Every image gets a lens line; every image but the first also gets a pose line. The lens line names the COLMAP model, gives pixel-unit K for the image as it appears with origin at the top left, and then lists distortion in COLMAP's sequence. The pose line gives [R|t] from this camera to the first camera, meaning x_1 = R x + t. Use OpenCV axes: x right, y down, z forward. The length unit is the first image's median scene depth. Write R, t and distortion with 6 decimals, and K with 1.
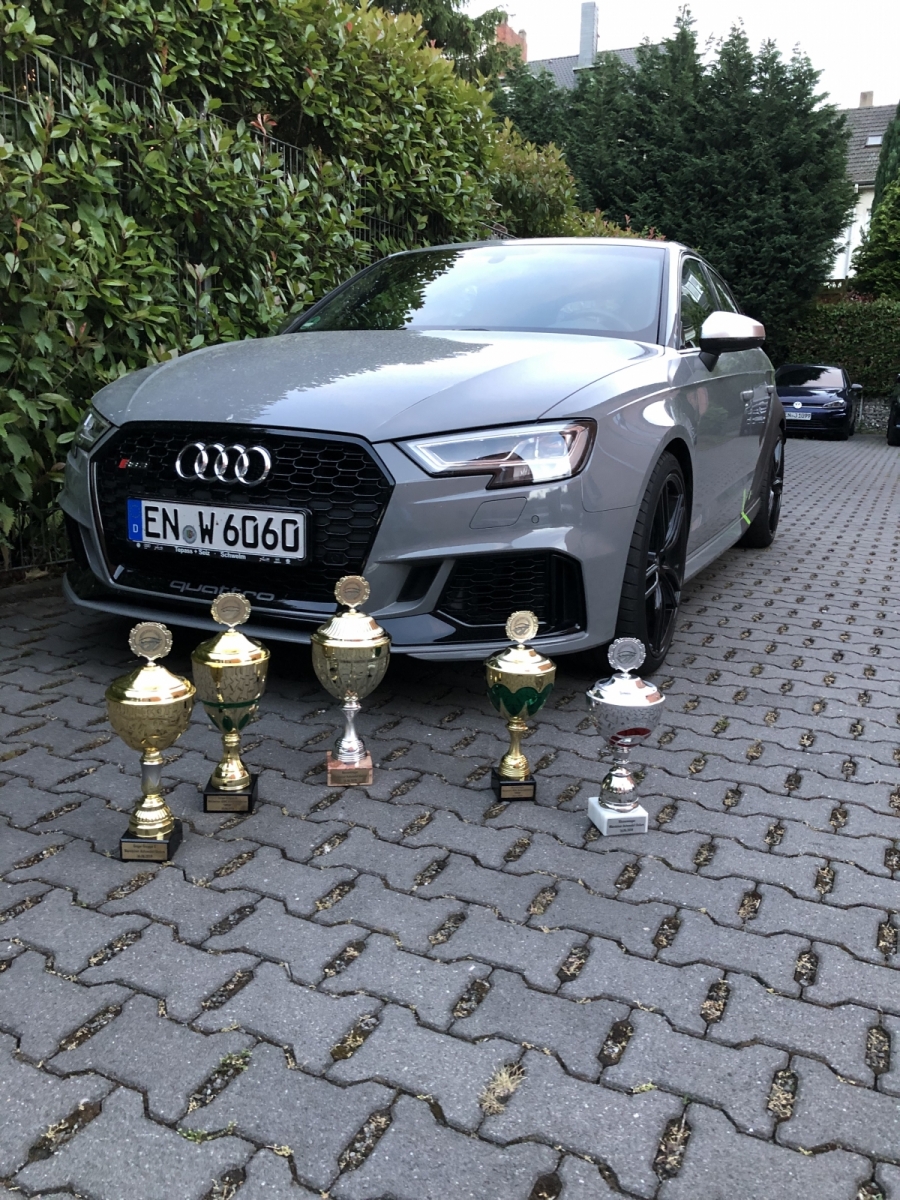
lens RADIAL K [[992.5, 0, 450.0], [0, 992.5, 600.0], [0, 0, 1]] dist [0.006567, 0.015202]
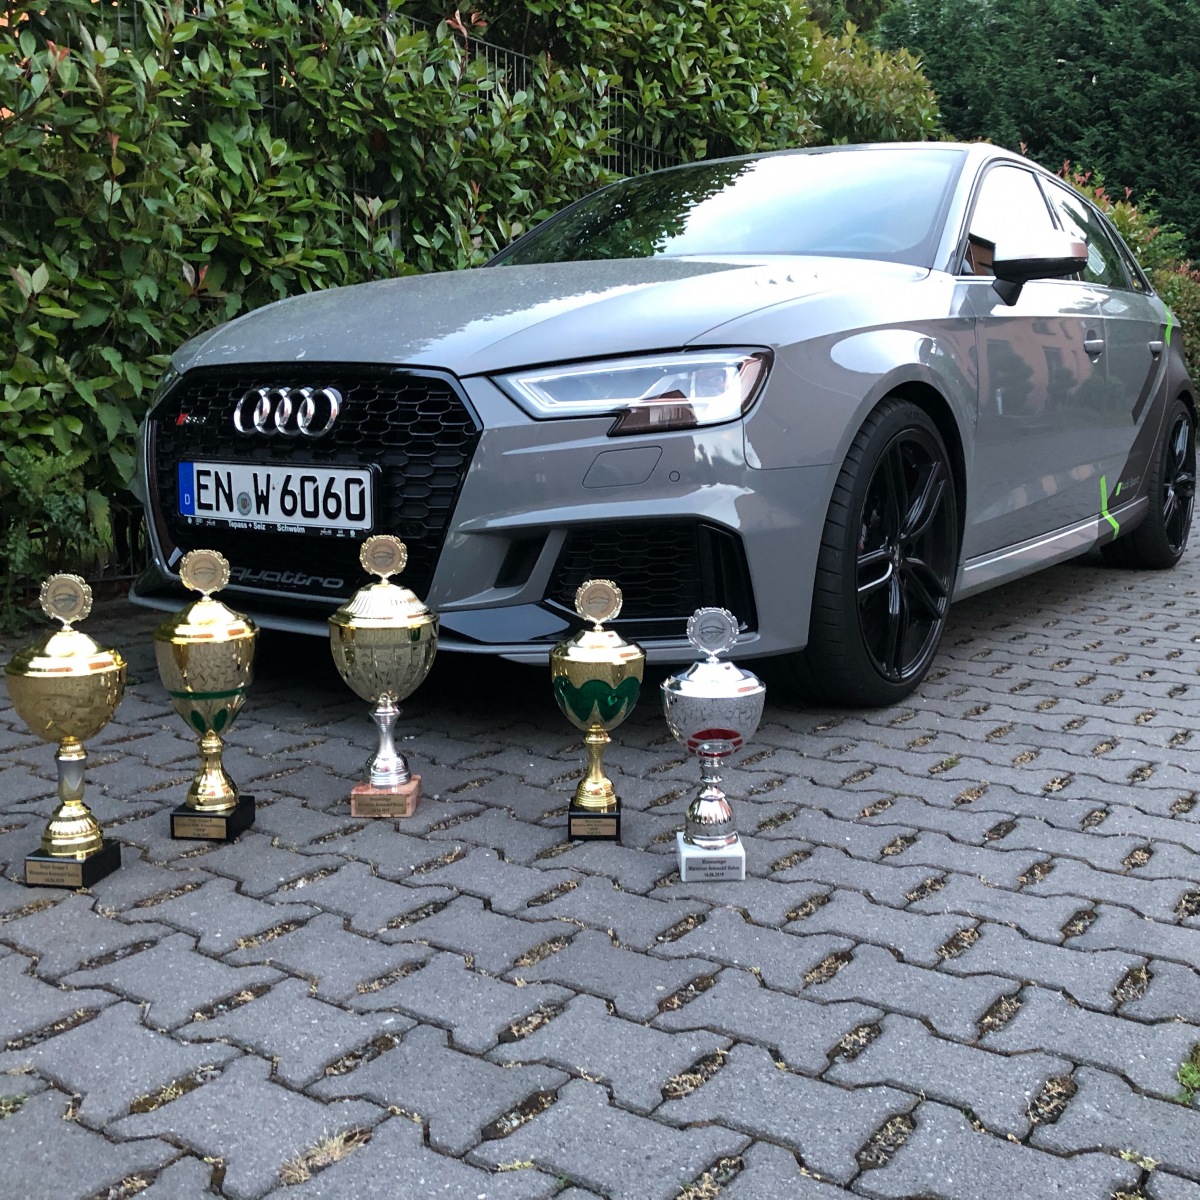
lens RADIAL K [[1321.2, 0, 600.8], [0, 1321.2, 570.6], [0, 0, 1]] dist [-0.008764, 0.056086]
pose [[0.992128, 0.002508, -0.125199, 0.155760], [-0.010243, 0.998075, -0.061174, 0.050491], [0.124805, 0.061975, 0.990244, 0.017504]]
